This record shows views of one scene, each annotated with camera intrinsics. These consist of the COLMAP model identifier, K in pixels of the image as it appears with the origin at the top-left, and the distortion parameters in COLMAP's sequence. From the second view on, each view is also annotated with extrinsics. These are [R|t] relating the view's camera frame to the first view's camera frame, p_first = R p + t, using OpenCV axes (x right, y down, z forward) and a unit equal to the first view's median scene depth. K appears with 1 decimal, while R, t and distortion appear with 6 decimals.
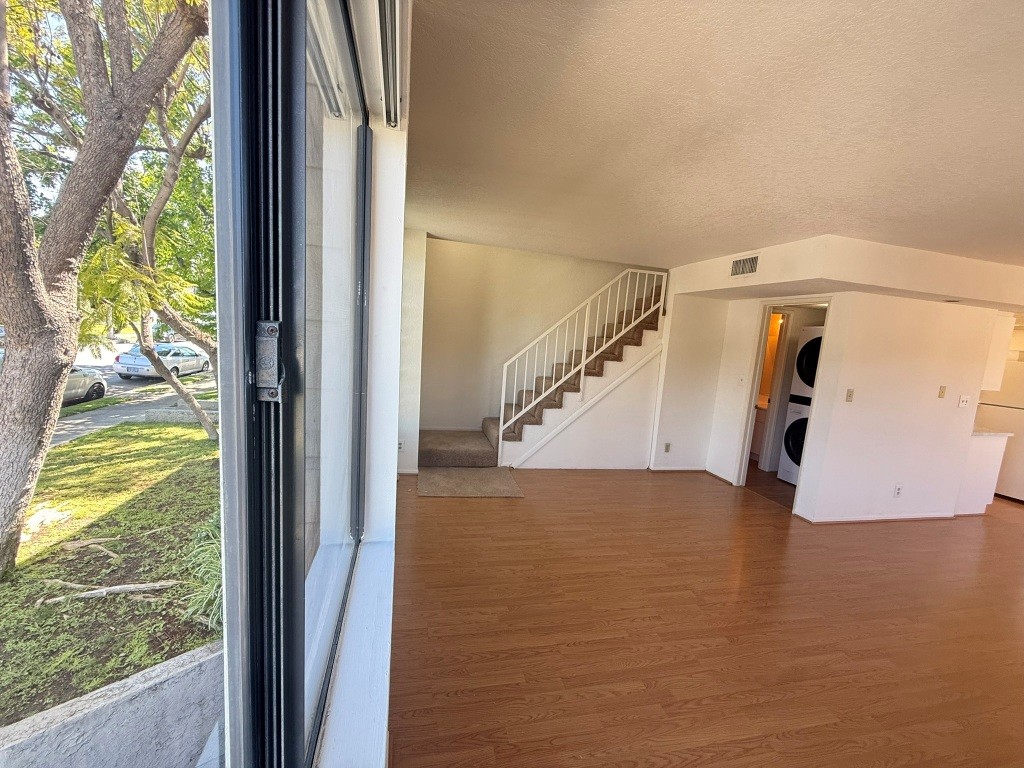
lens RADIAL K [[408.7, 0, 508.8], [0, 408.7, 384.9], [0, 0, 1]] dist [0.000310, 0.000287]
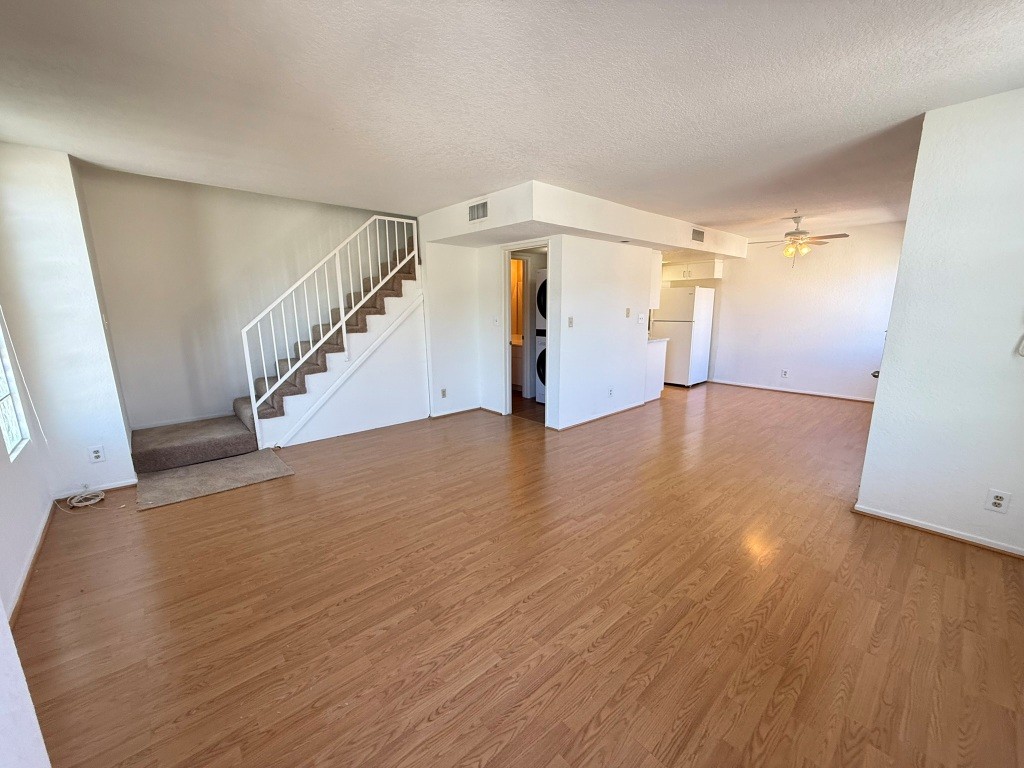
lens RADIAL K [[408.7, 0, 508.2], [0, 408.7, 384.5], [0, 0, 1]] dist [0.000310, 0.000287]
pose [[0.874039, -0.172226, 0.454307, 0.071071], [0.132756, 0.984138, 0.117674, 0.035395], [-0.467367, -0.042540, 0.883039, -0.001664]]
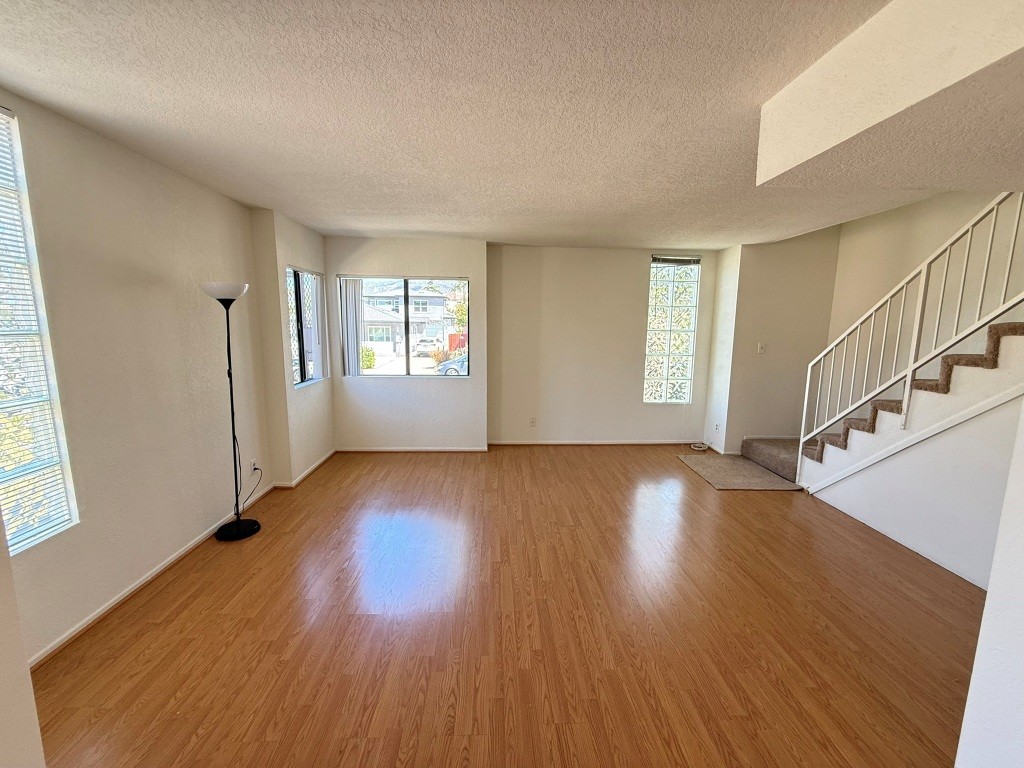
lens RADIAL K [[408.7, 0, 508.8], [0, 408.7, 384.3], [0, 0, 1]] dist [0.000310, 0.000287]
pose [[-0.185779, 0.064522, -0.980471, 1.001677], [-0.148024, 0.984616, 0.092842, 0.004277], [0.971378, 0.162381, -0.173370, 0.580422]]
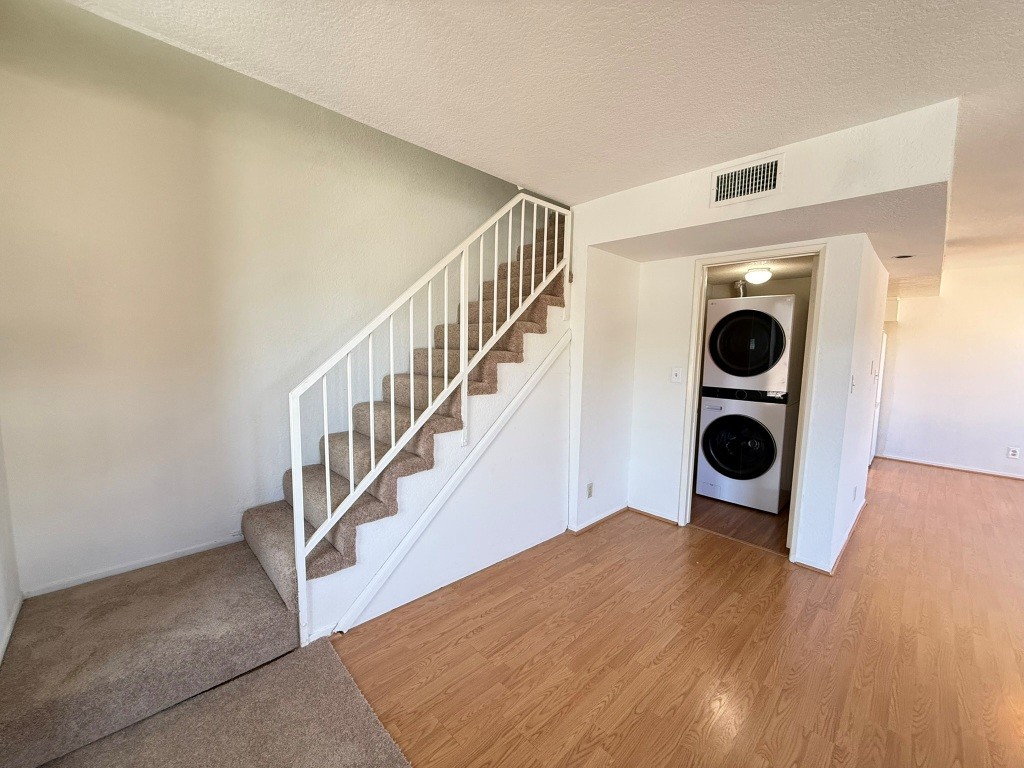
lens RADIAL K [[408.7, 0, 508.0], [0, 408.7, 385.0], [0, 0, 1]] dist [0.000310, 0.000287]
pose [[0.857949, -0.107548, 0.502351, -0.029563], [0.107281, 0.993790, 0.029539, -0.050532], [-0.502408, 0.028550, 0.864159, 0.595798]]
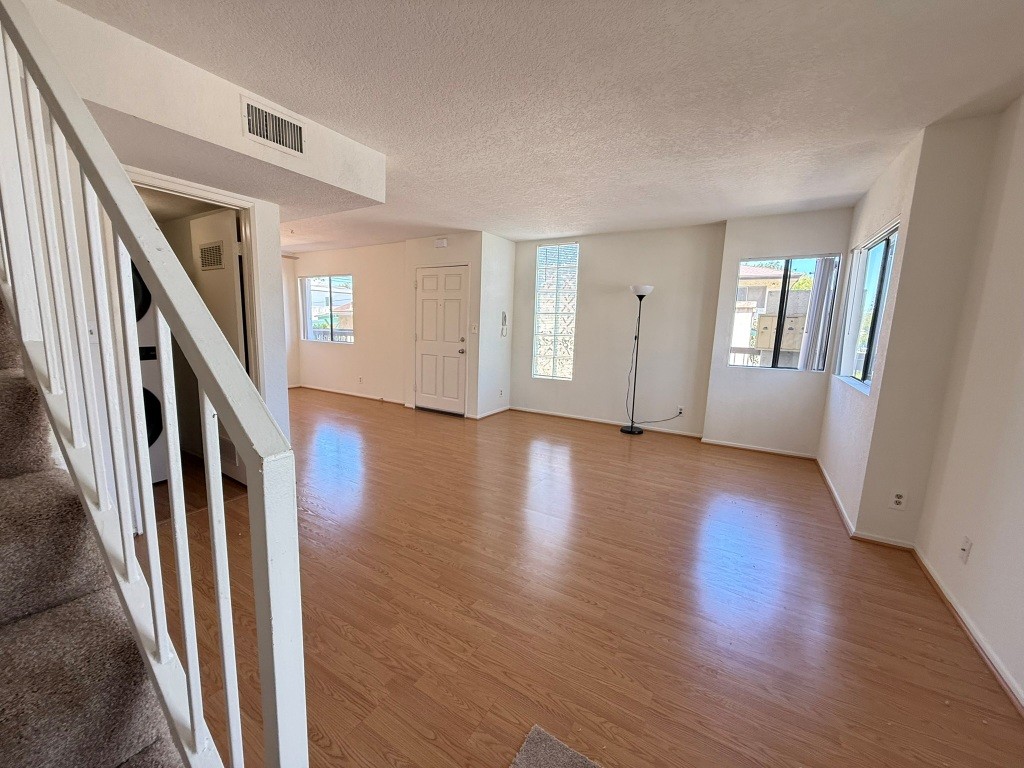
lens RADIAL K [[408.7, 0, 508.0], [0, 408.7, 385.2], [0, 0, 1]] dist [0.000310, 0.000287]
pose [[-0.705320, -0.199879, 0.680127, -0.110598], [0.008501, 0.956972, 0.290056, -0.095064], [-0.708839, 0.210364, -0.673272, 1.086564]]
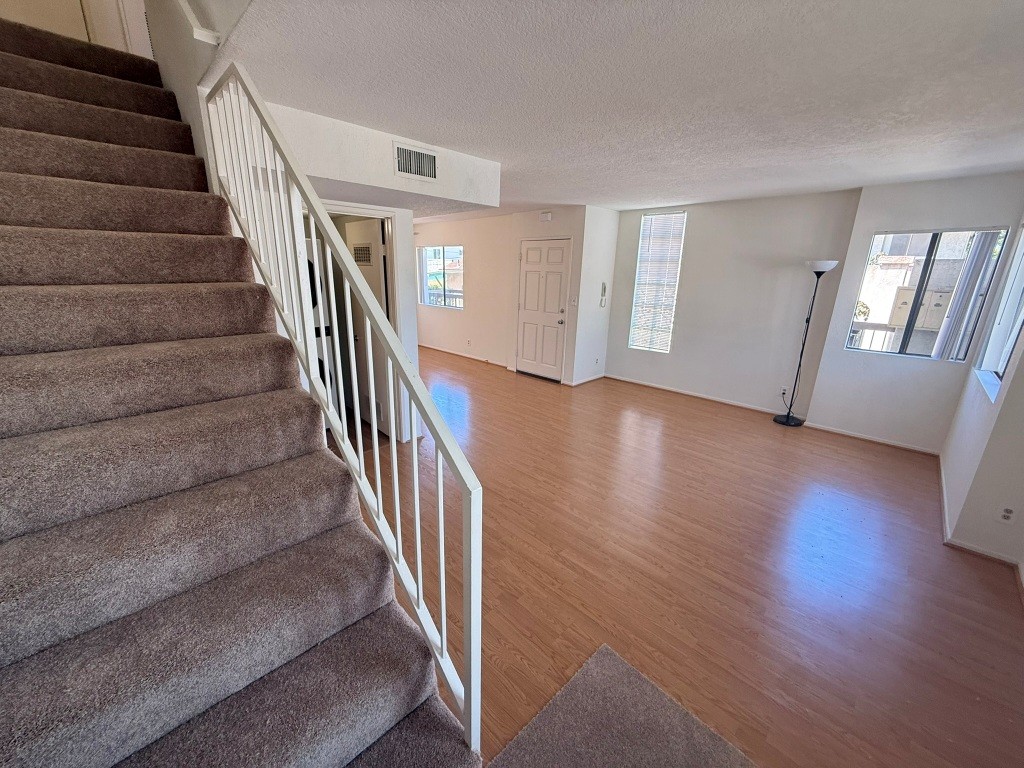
lens RADIAL K [[408.7, 0, 508.2], [0, 408.7, 384.7], [0, 0, 1]] dist [0.000310, 0.000287]
pose [[-0.520497, -0.316102, 0.793198, -0.172163], [0.049843, 0.916119, 0.397795, -0.186446], [-0.852408, 0.246586, -0.461082, 1.134760]]
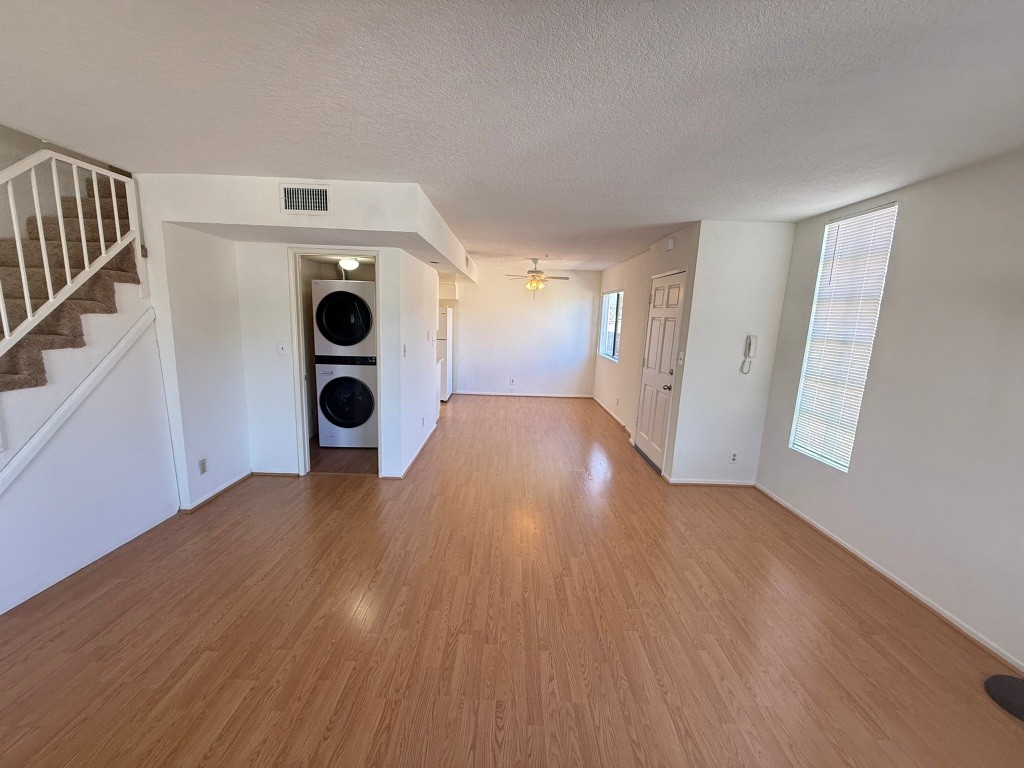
lens RADIAL K [[408.7, 0, 508.5], [0, 408.7, 383.4], [0, 0, 1]] dist [0.000310, 0.000287]
pose [[0.232968, -0.228599, 0.945234, -0.100709], [0.103537, 0.972285, 0.209623, -0.073206], [-0.966957, 0.049032, 0.250180, 0.419198]]
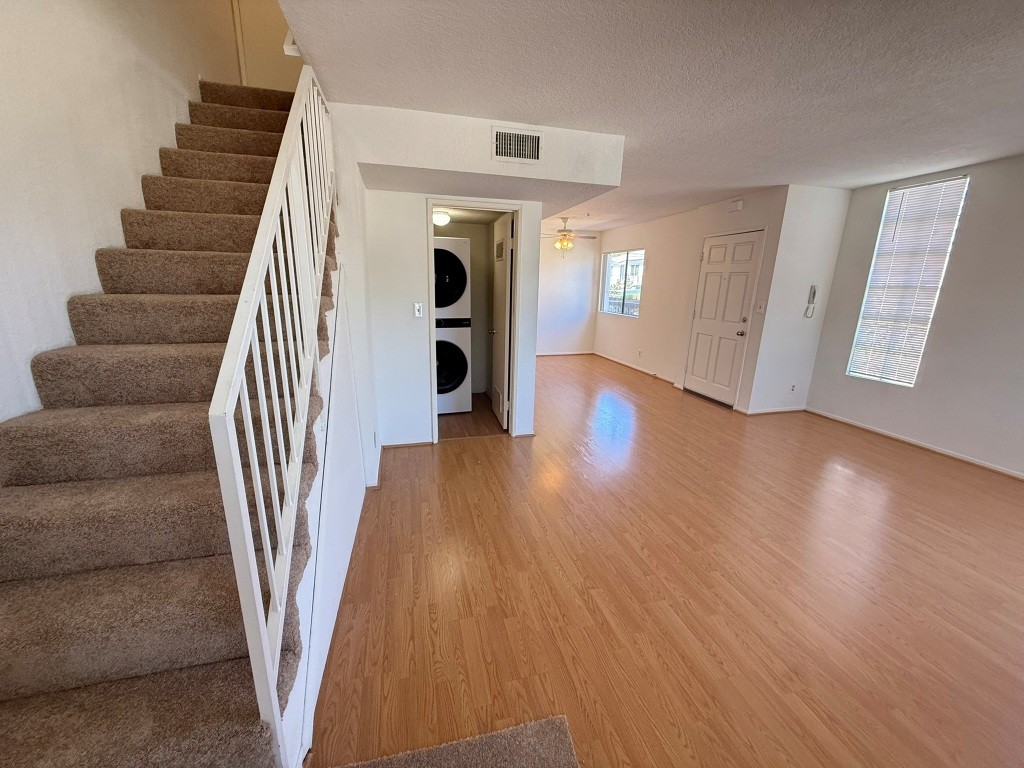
lens RADIAL K [[408.7, 0, 508.4], [0, 408.7, 384.2], [0, 0, 1]] dist [0.000310, 0.000287]
pose [[-0.018503, -0.316459, 0.948426, -0.193002], [0.106442, 0.942574, 0.316583, -0.112772], [-0.994147, 0.106810, 0.016244, 0.922712]]
